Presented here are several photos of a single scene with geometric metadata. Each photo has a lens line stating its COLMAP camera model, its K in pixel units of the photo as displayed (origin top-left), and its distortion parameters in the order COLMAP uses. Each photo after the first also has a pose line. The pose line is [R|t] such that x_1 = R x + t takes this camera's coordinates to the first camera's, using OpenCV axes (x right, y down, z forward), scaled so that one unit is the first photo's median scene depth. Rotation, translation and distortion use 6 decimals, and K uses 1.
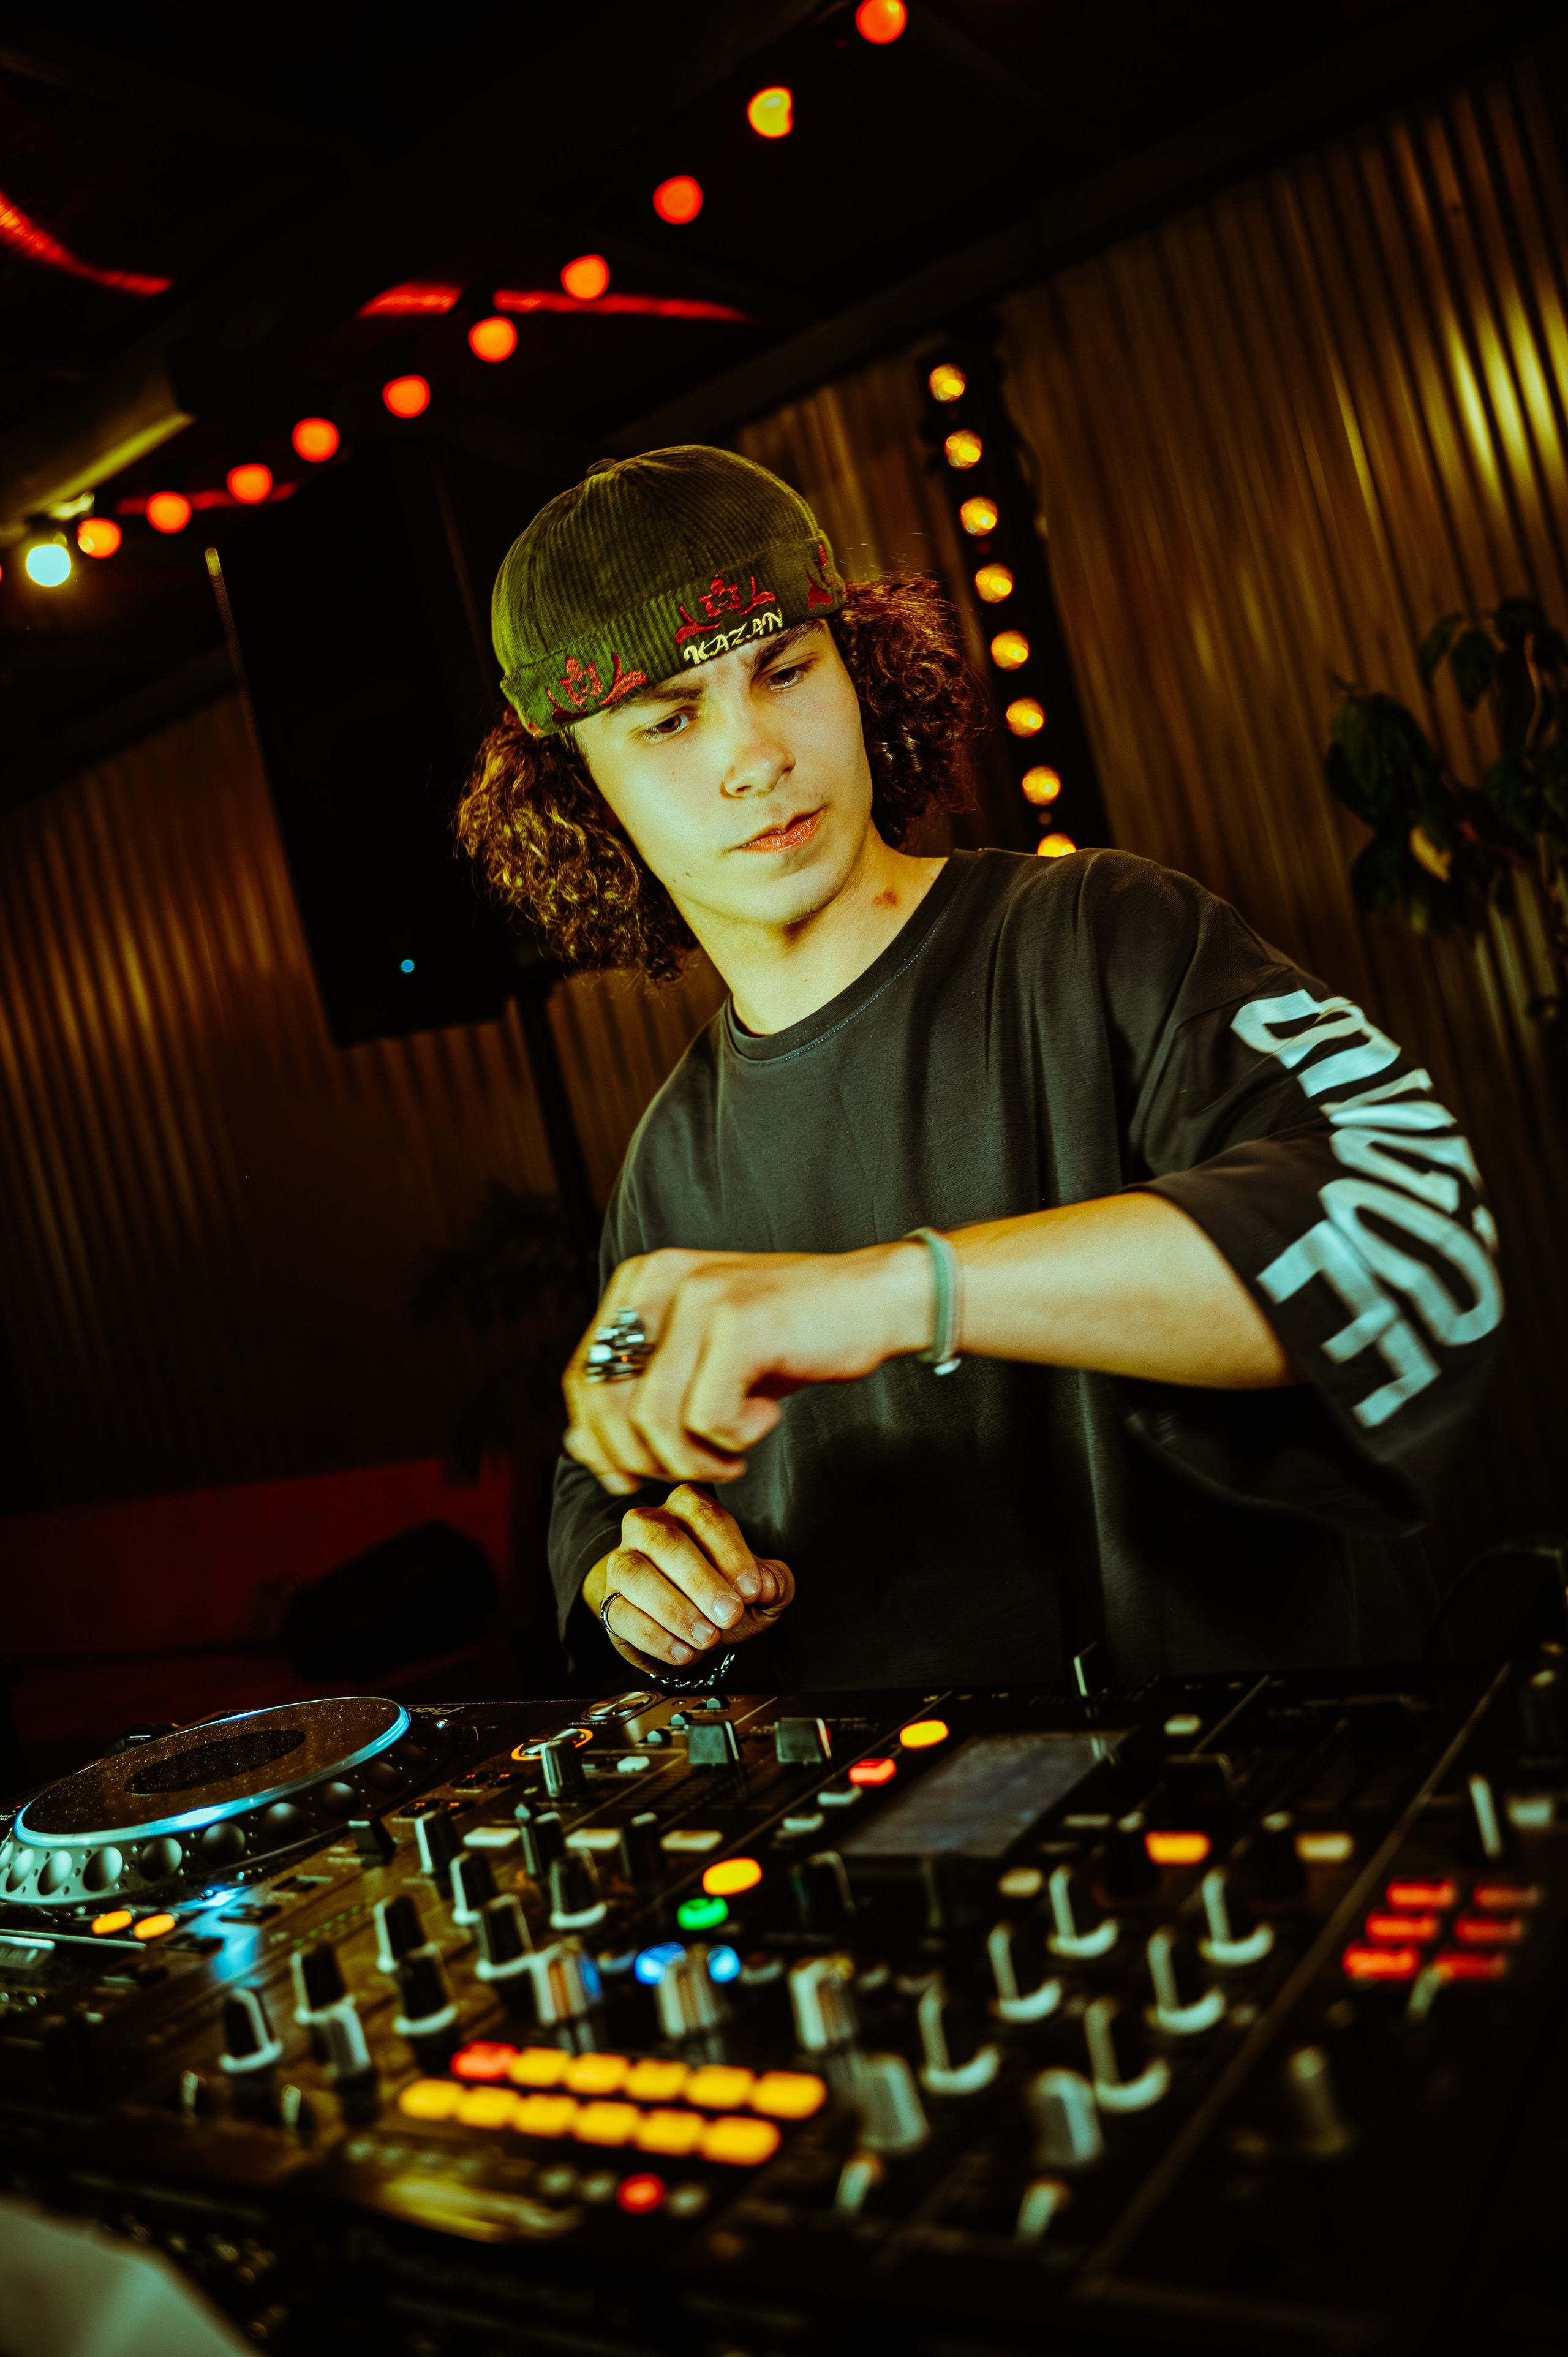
lens RADIAL K [[1915.6, 0, 799.3], [0, 1915.6, 1180.9], [0, 0, 1]] dist [-0.115746, 0.085385]
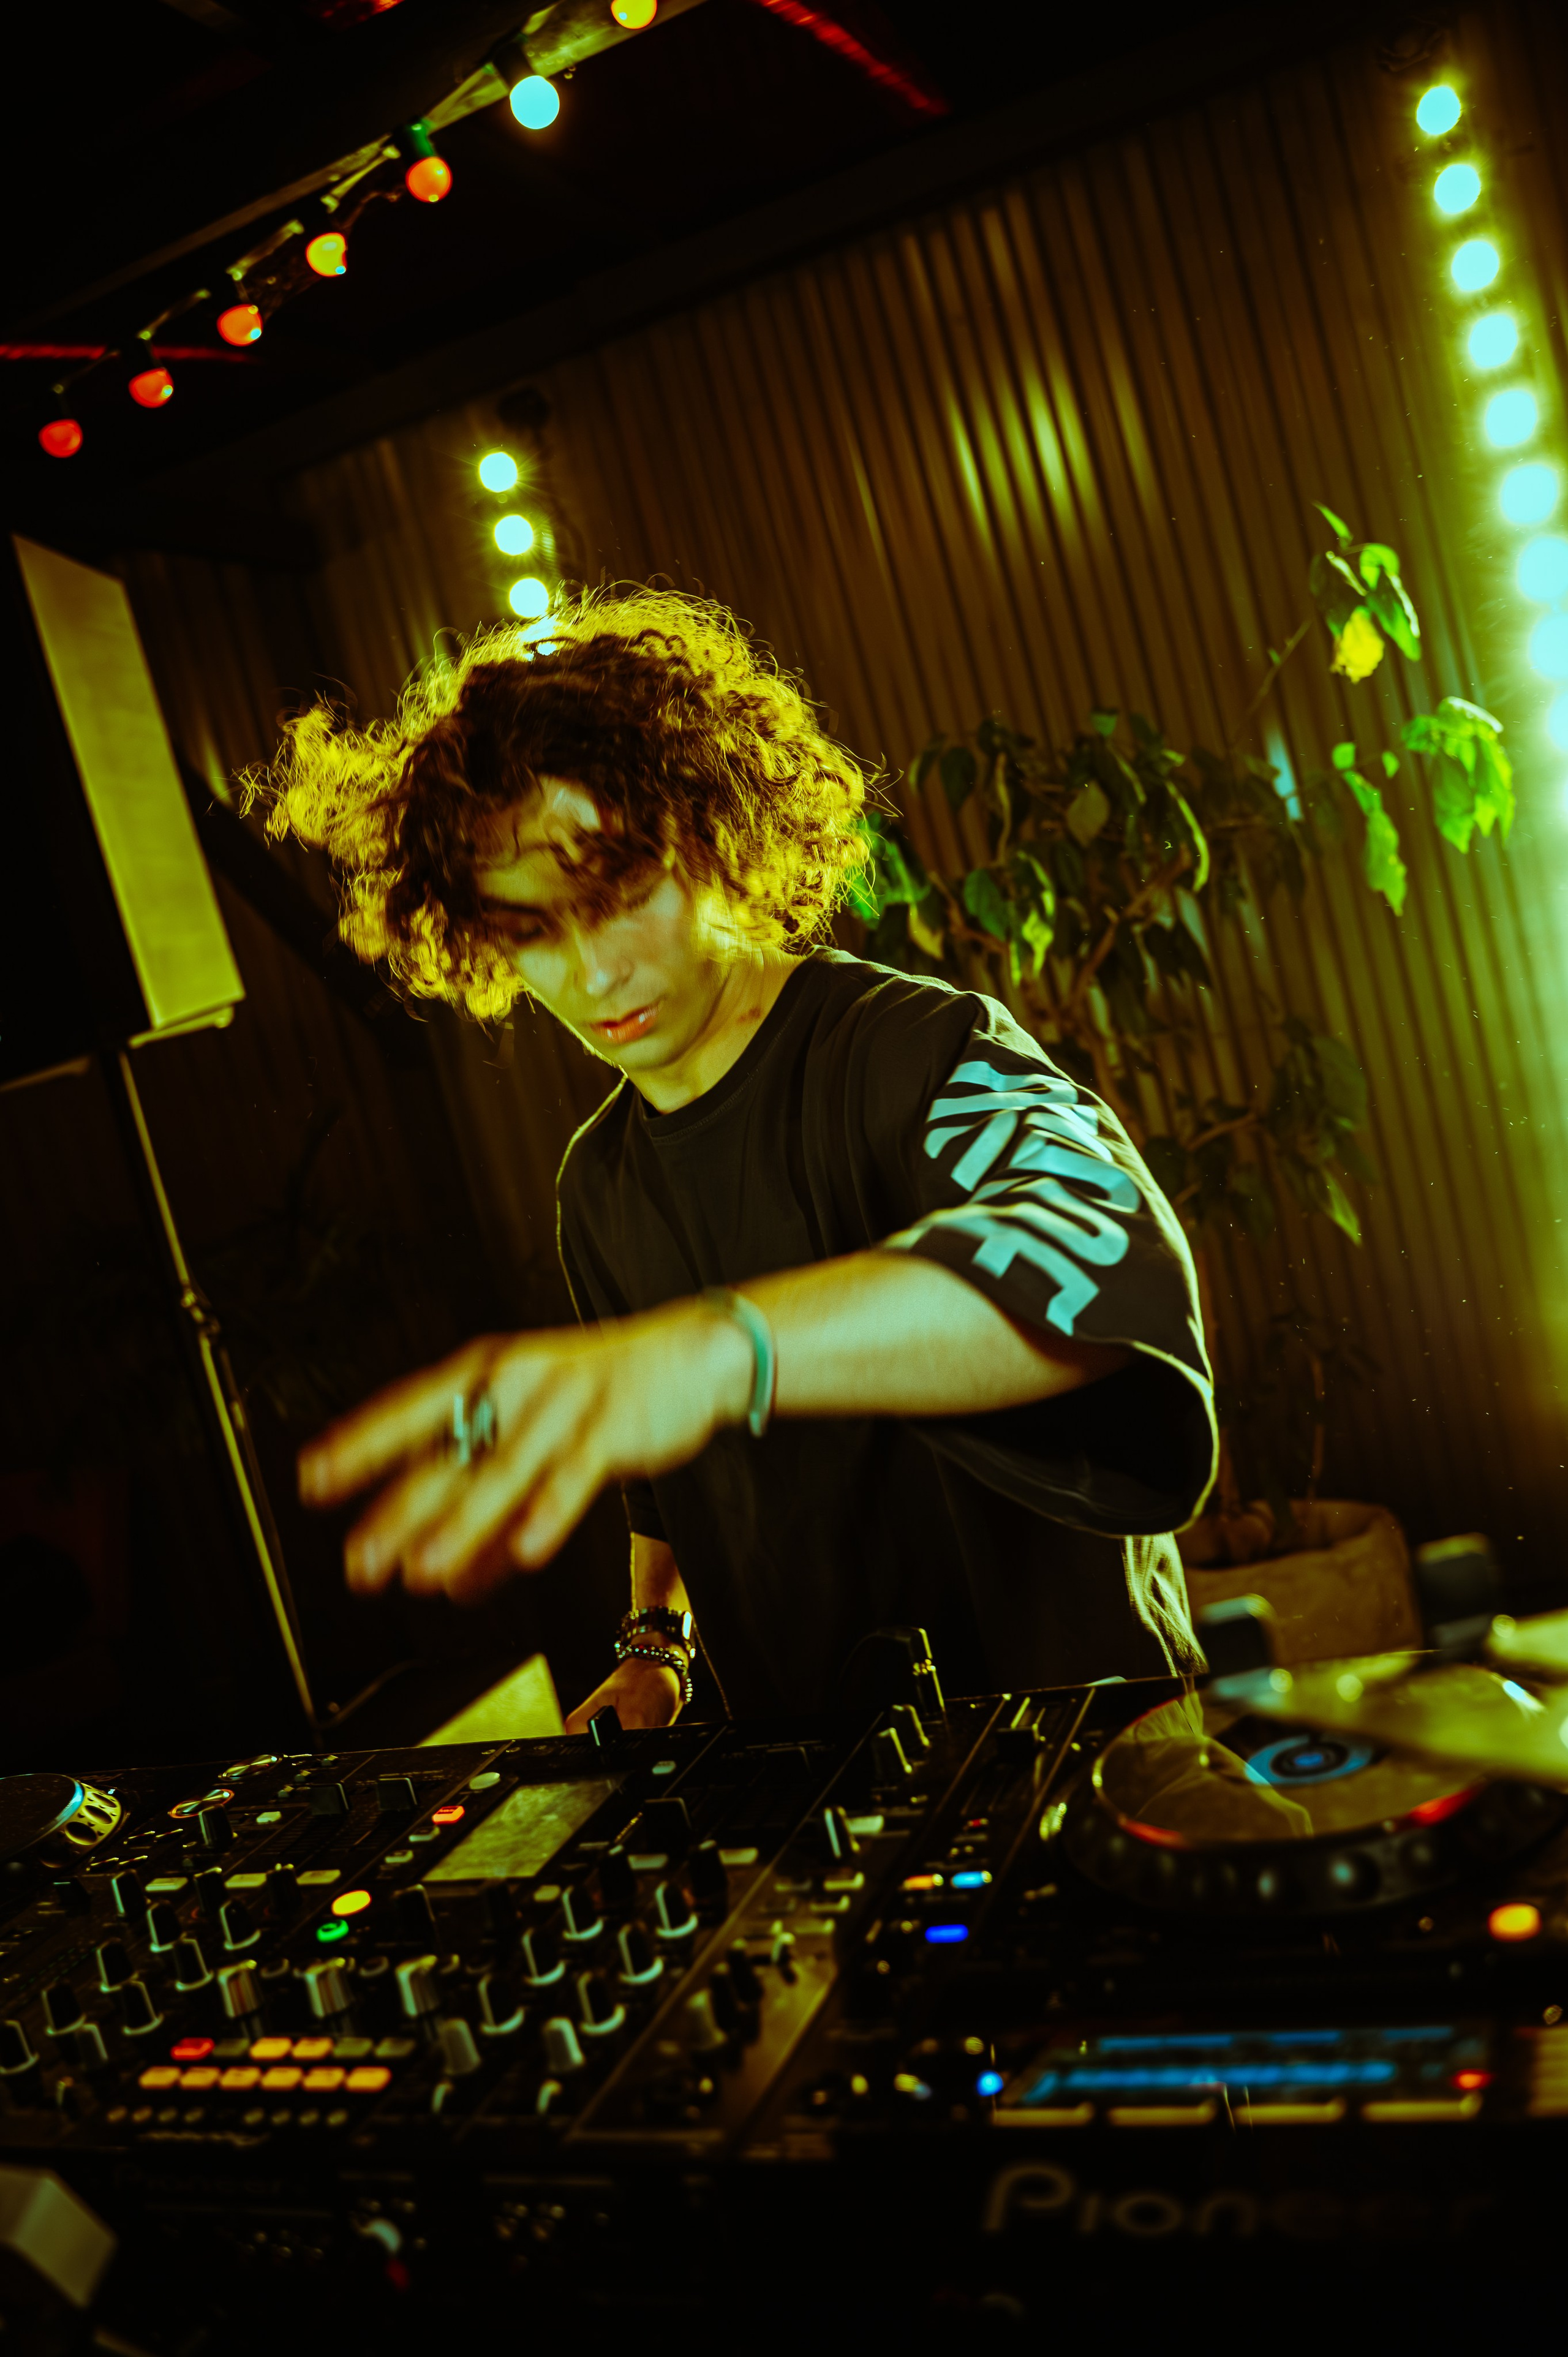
lens RADIAL K [[1931.4, 0, 784.0], [0, 1931.4, 1178.5], [0, 0, 1]] dist [-0.112291, 0.079226]
pose [[0.977482, -0.029093, 0.209006, 0.001612], [0.022436, 0.999165, 0.034154, -0.246949], [-0.209825, -0.028696, 0.977318, -0.509541]]
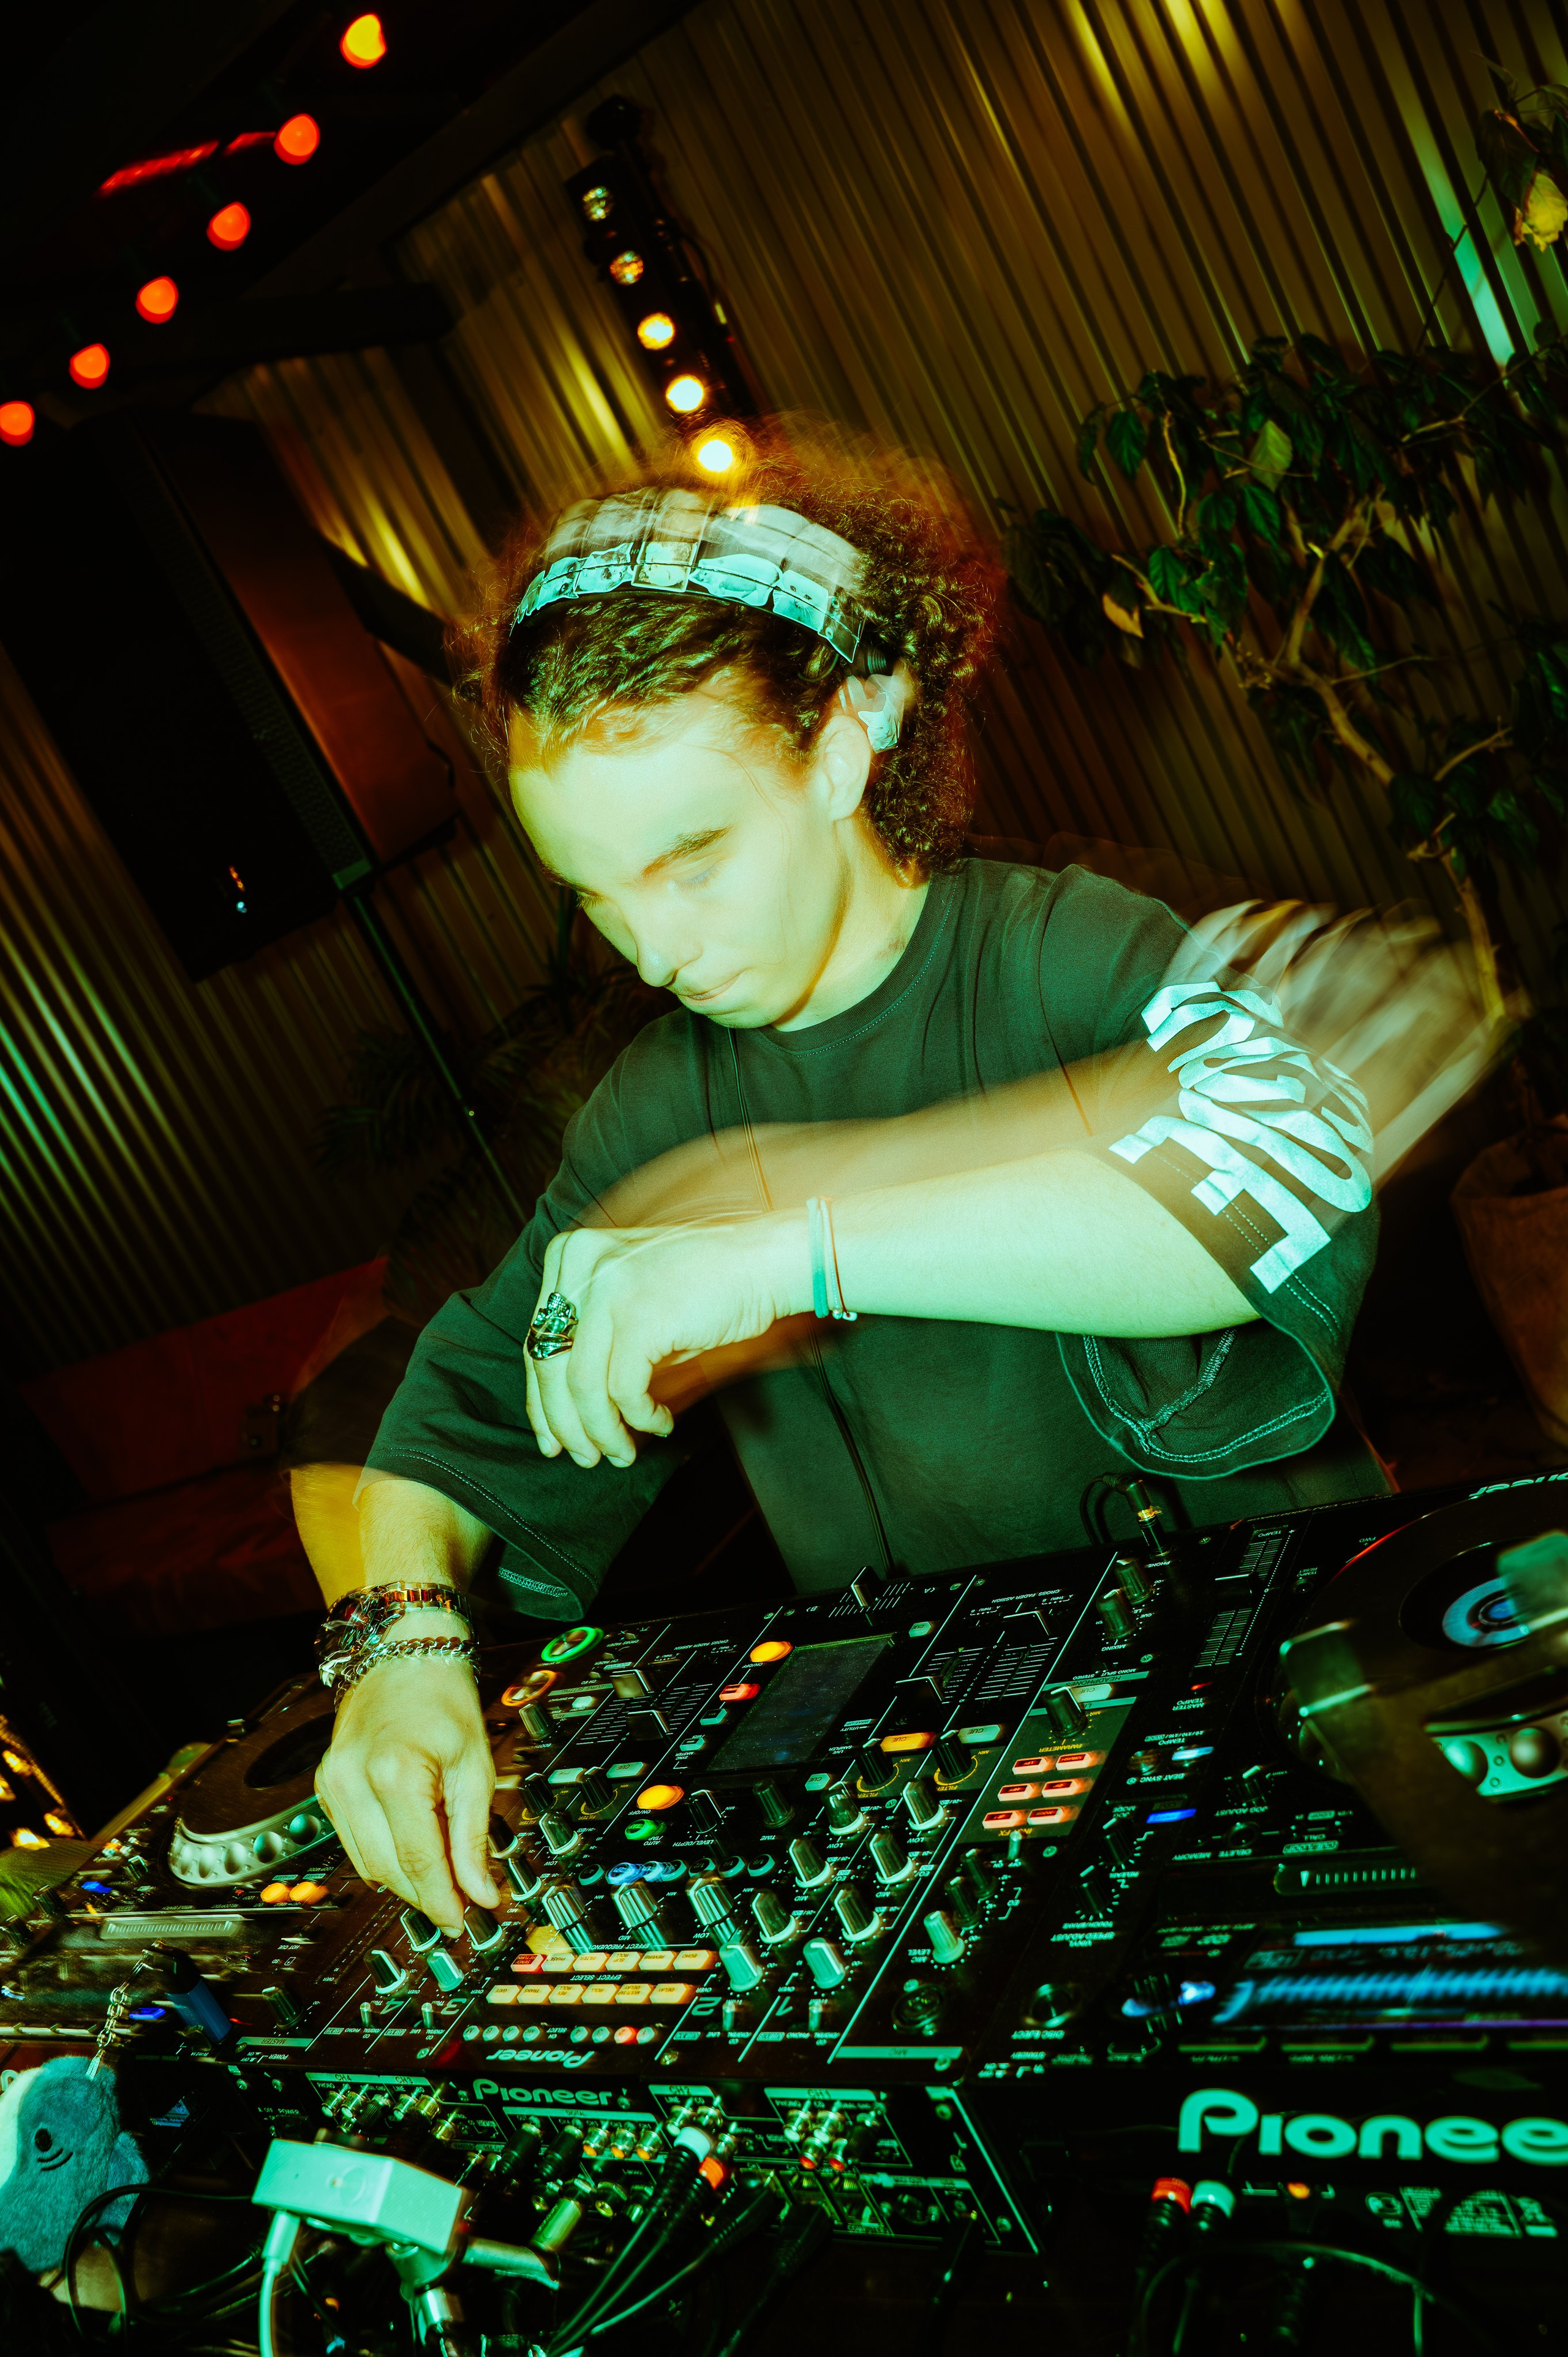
lens RADIAL K [[1931.4, 0, 784.0], [0, 1931.4, 1178.5], [0, 0, 1]] dist [-0.112291, 0.079226]
pose [[0.973672, -0.227281, 0.017496, 0.179765], [0.219099, 0.954276, 0.203356, -0.481304], [-0.062915, -0.194169, 0.978948, -0.537416]]
